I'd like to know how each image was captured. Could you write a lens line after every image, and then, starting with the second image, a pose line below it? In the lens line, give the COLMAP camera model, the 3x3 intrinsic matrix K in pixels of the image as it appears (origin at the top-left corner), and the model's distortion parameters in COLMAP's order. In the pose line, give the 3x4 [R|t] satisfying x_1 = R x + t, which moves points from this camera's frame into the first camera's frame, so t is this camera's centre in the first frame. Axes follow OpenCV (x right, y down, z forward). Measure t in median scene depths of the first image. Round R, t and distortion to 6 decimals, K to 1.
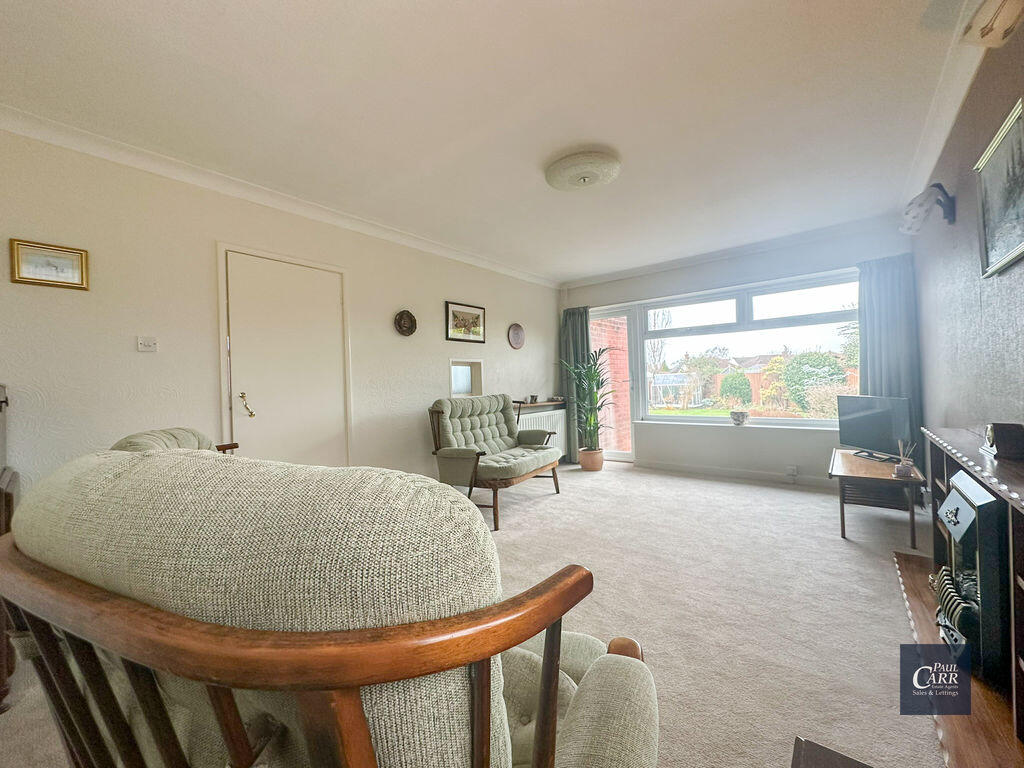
lens RADIAL K [[408.9, 0, 514.7], [0, 408.9, 383.8], [0, 0, 1]] dist [-0.000596, 0.000091]
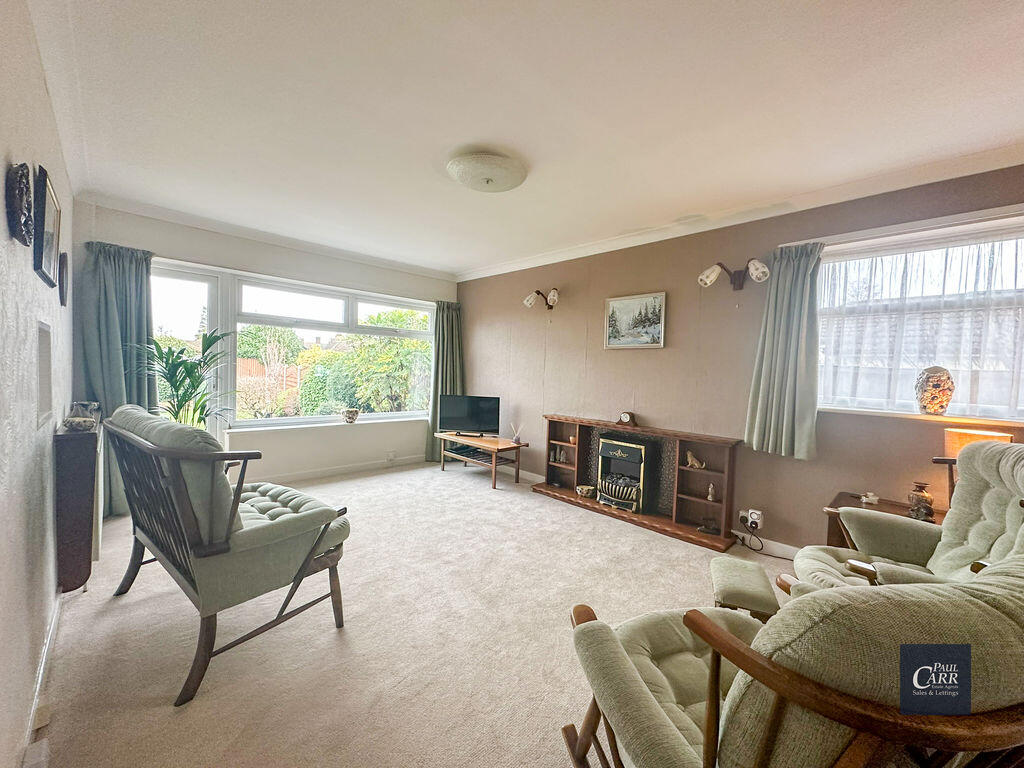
lens RADIAL K [[408.9, 0, 514.7], [0, 408.9, 383.8], [0, 0, 1]] dist [-0.000596, 0.000091]
pose [[0.114362, 0.000267, 0.993439, -0.473540], [-0.037205, 0.999300, 0.004015, -0.019887], [-0.992742, -0.037420, 0.114292, 0.496183]]
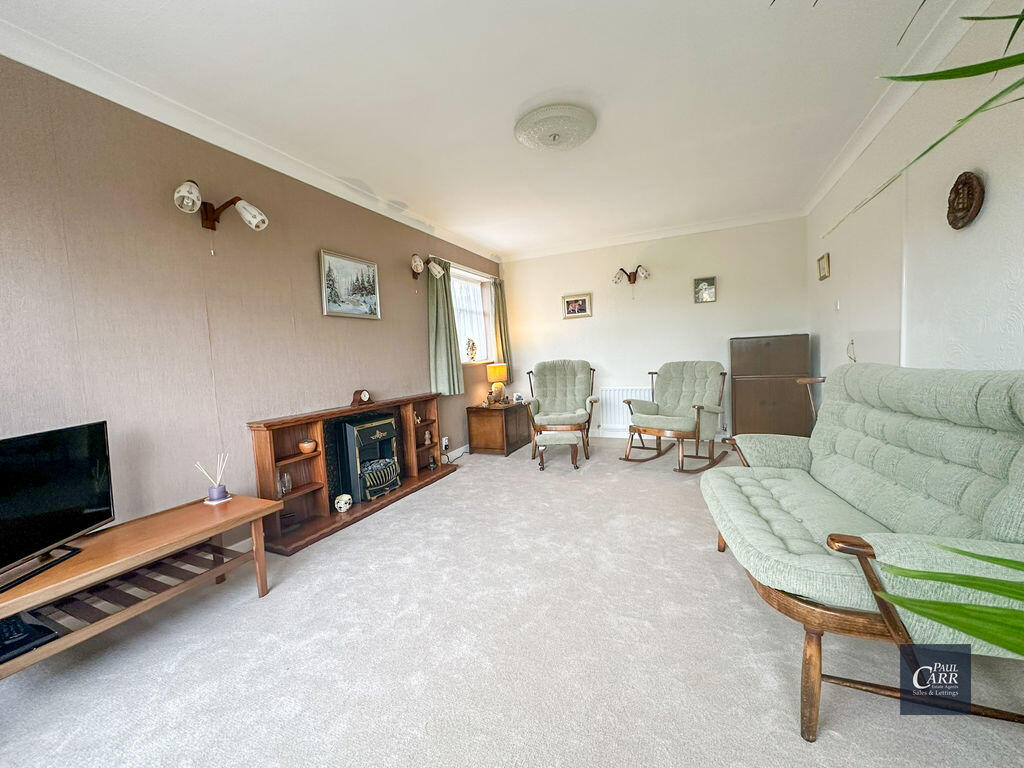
lens RADIAL K [[408.9, 0, 514.7], [0, 408.9, 383.8], [0, 0, 1]] dist [-0.000596, 0.000091]
pose [[-0.963779, 0.098122, -0.247997, 0.337196], [0.081061, 0.993643, 0.078117, -0.013588], [0.254085, 0.055184, -0.965606, 1.175164]]
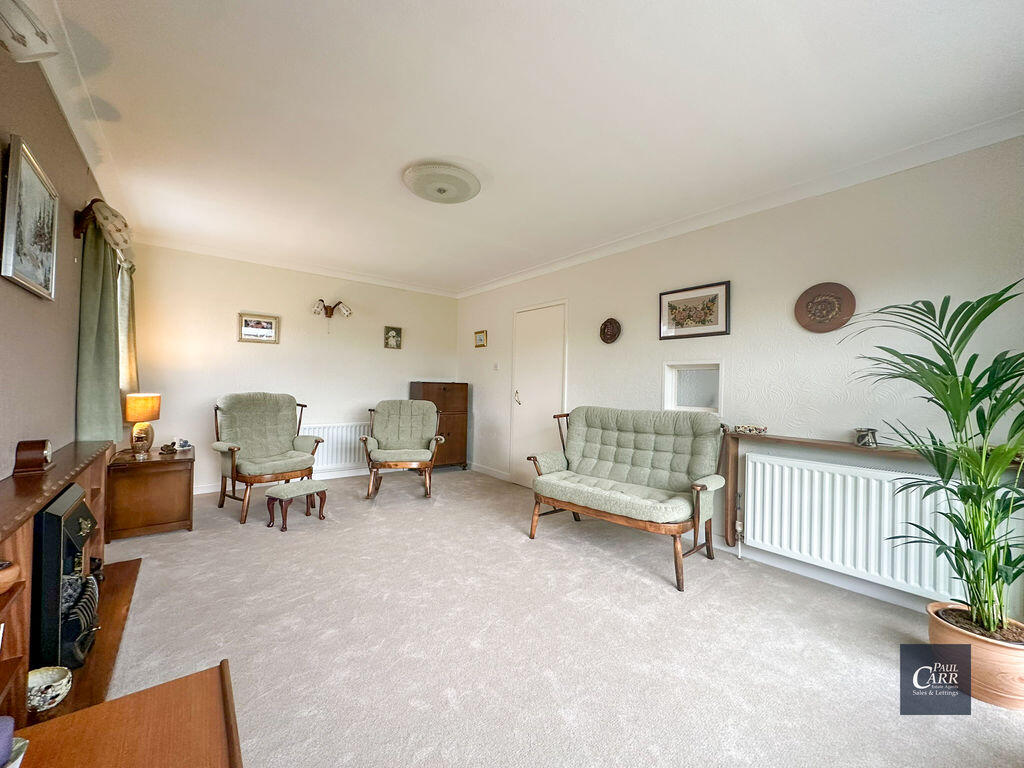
lens RADIAL K [[410.3, 0, 510.2], [0, 410.3, 381.1], [0, 0, 1]] dist [-0.001486, -0.000038]
pose [[-0.216973, 0.015601, -0.976053, 0.697085], [-0.016542, 0.999670, 0.019655, -0.033357], [0.976037, 0.020411, -0.216643, 0.858997]]
